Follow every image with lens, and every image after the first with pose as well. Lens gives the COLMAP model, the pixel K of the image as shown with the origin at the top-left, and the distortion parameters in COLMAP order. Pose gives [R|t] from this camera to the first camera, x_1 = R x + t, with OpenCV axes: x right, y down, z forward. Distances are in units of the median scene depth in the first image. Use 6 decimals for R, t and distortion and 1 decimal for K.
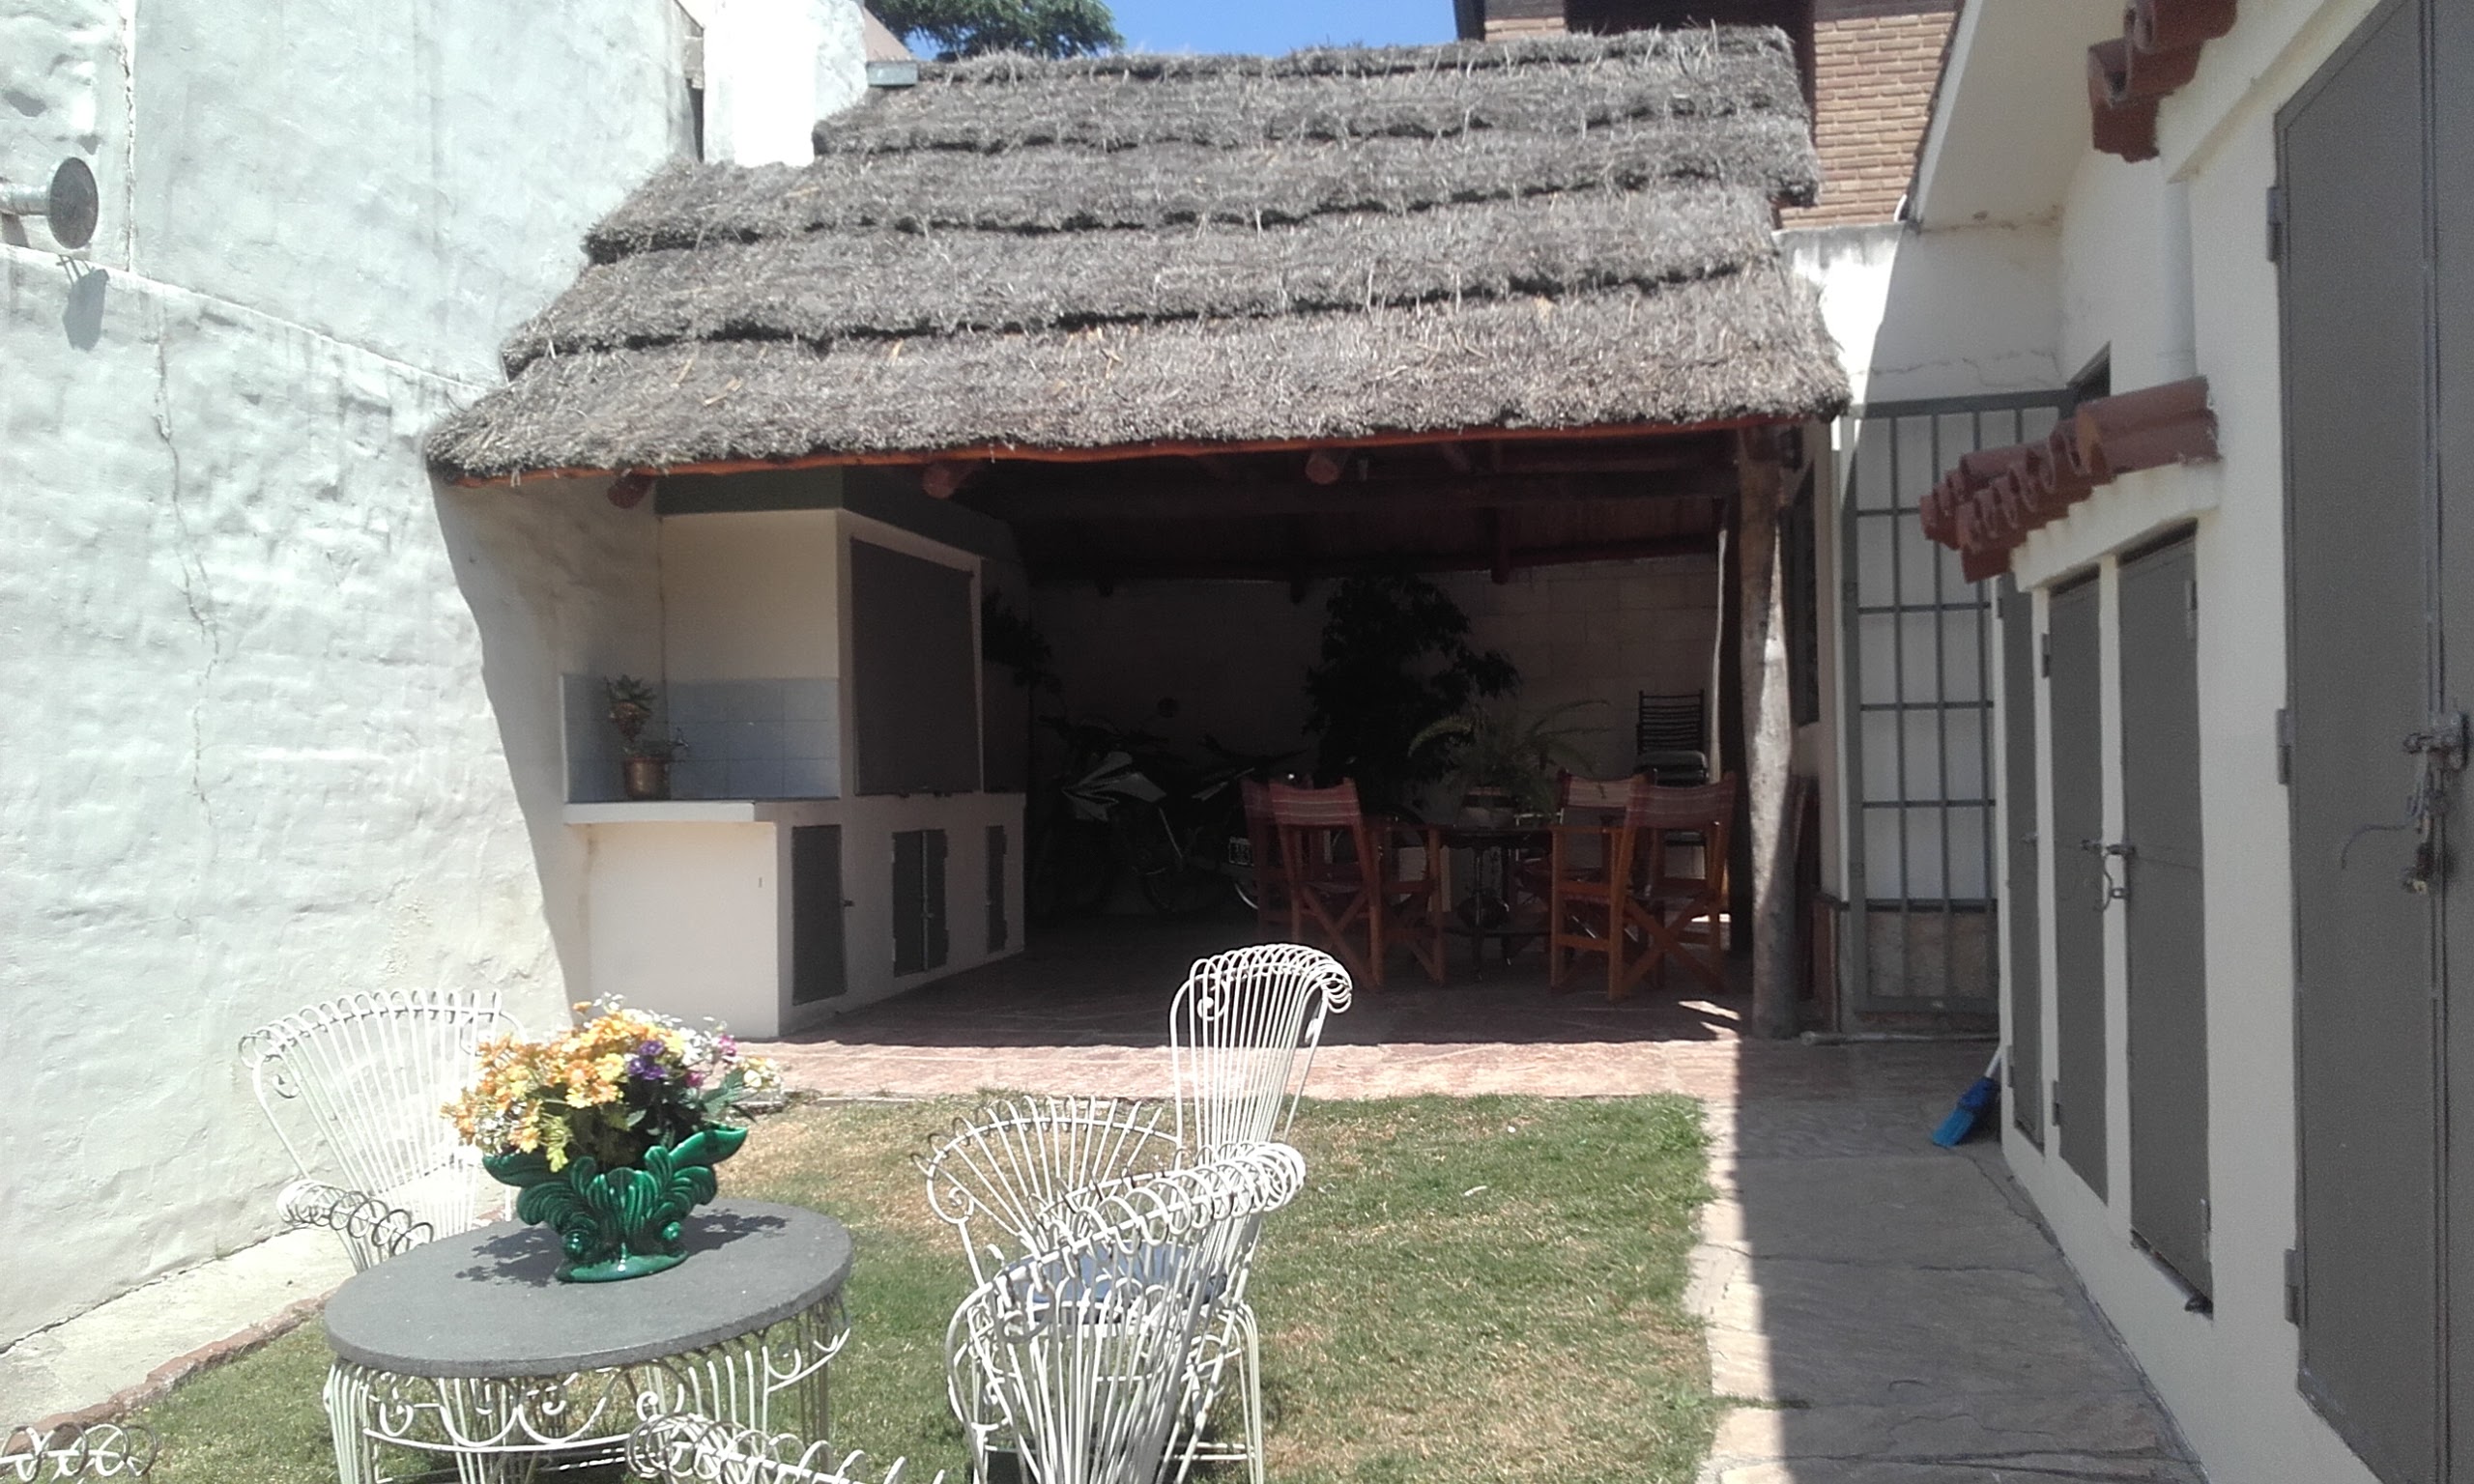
lens RADIAL K [[2279.0, 0, 1195.6], [0, 2279.0, 791.1], [0, 0, 1]] dist [0.112765, -0.228195]
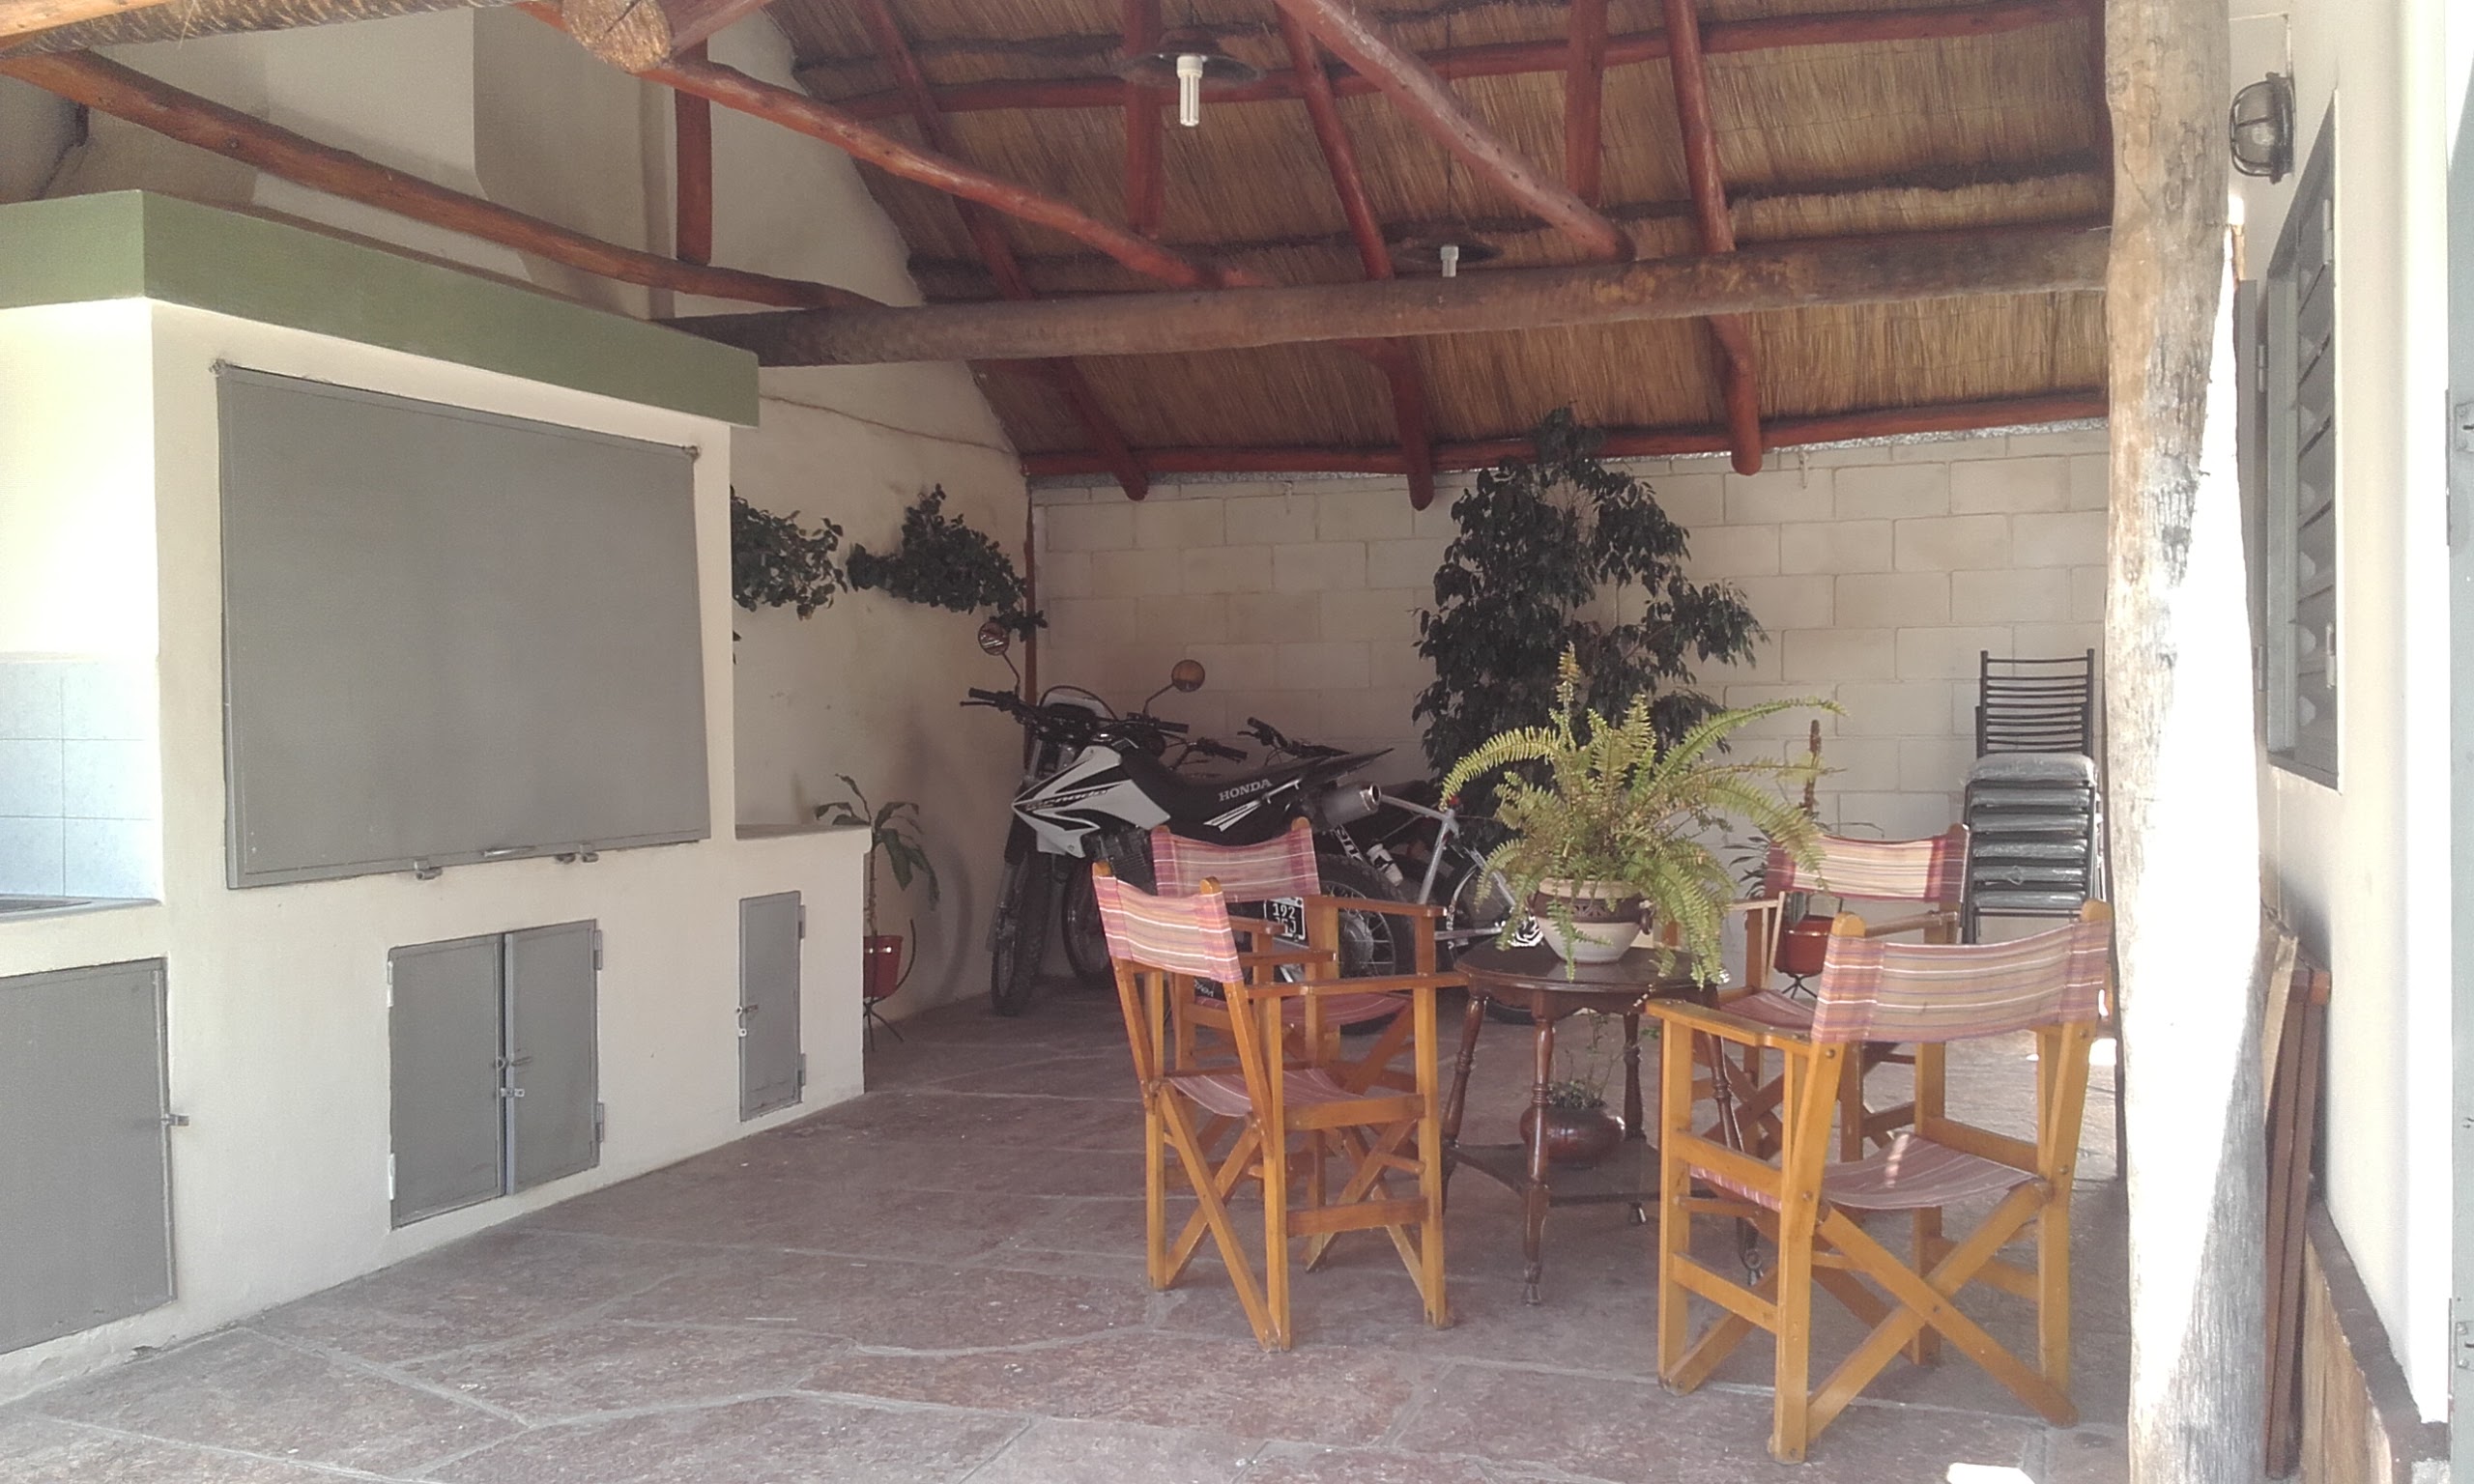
lens RADIAL K [[2284.8, 0, 1207.4], [0, 2284.8, 761.0], [0, 0, 1]] dist [0.121232, -0.243903]
pose [[0.986141, 0.014129, -0.165306, 0.151702], [-0.010501, 0.999685, 0.022796, -0.042780], [0.165576, -0.020744, 0.985979, 0.593992]]
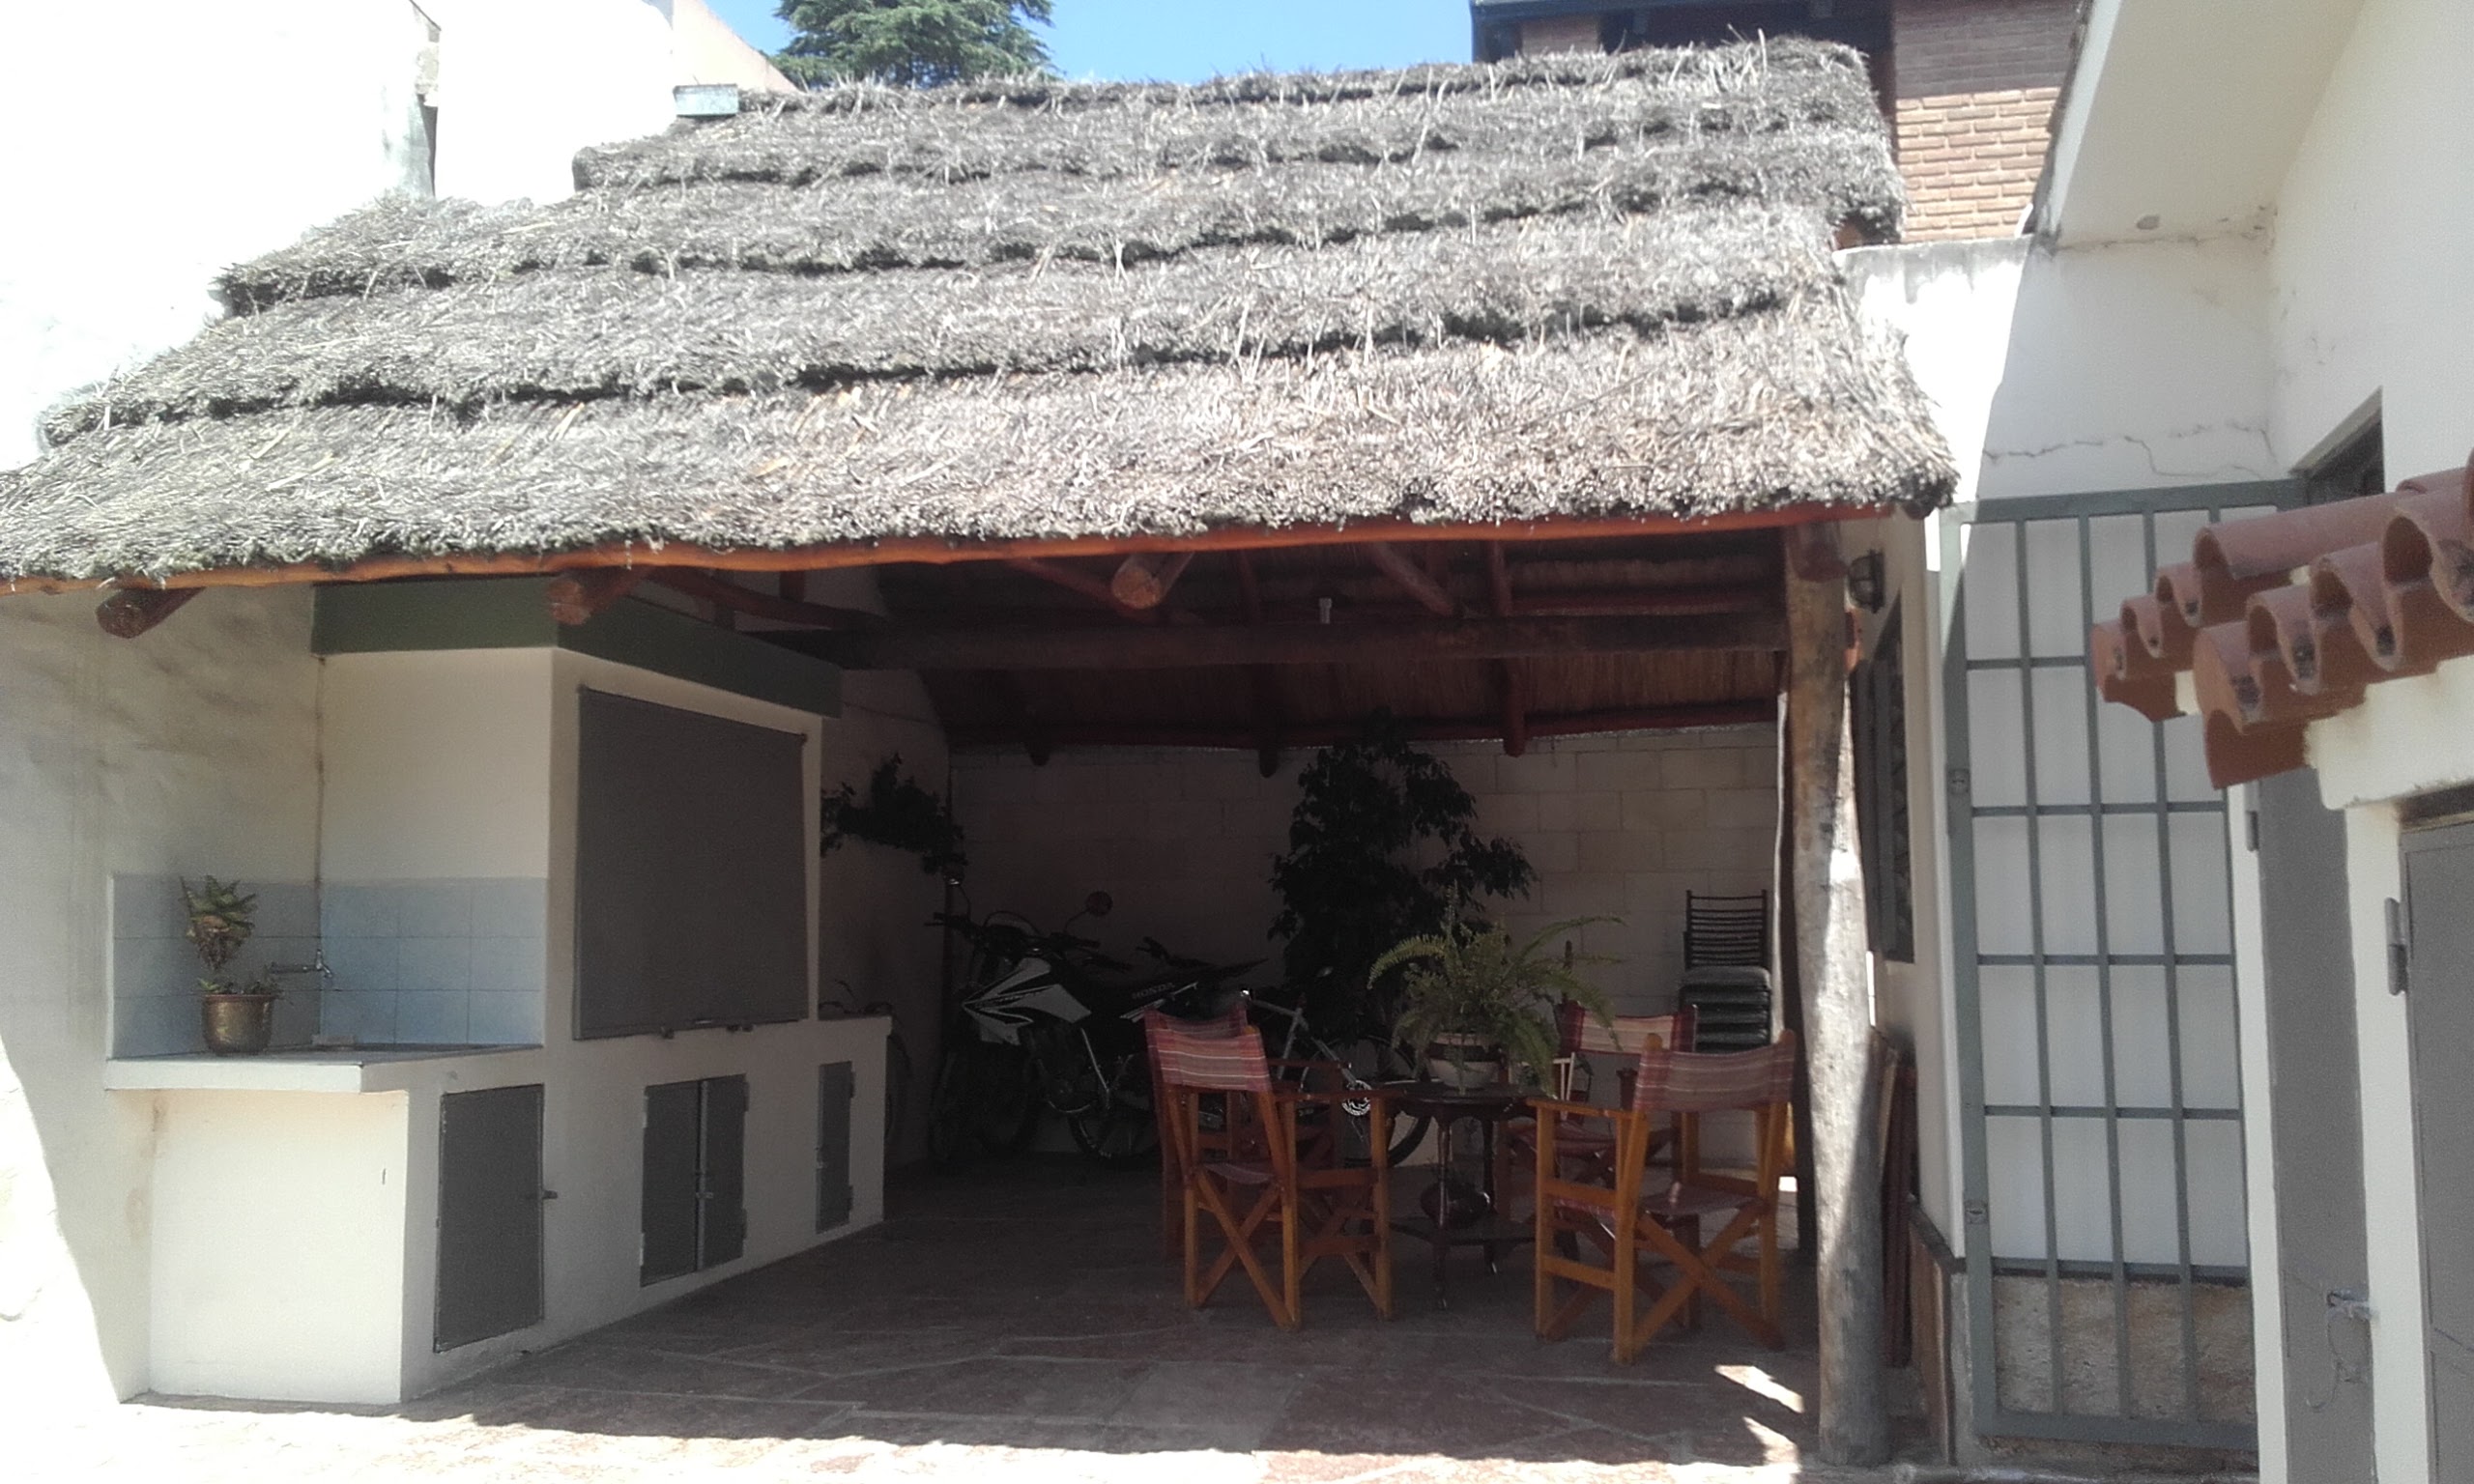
lens RADIAL K [[2284.8, 0, 1207.4], [0, 2284.8, 761.0], [0, 0, 1]] dist [0.121232, -0.243903]
pose [[0.999433, 0.011484, -0.031664, 0.080114], [-0.014100, 0.996393, -0.083679, -0.030516], [0.030589, 0.084078, 0.995990, 0.295202]]
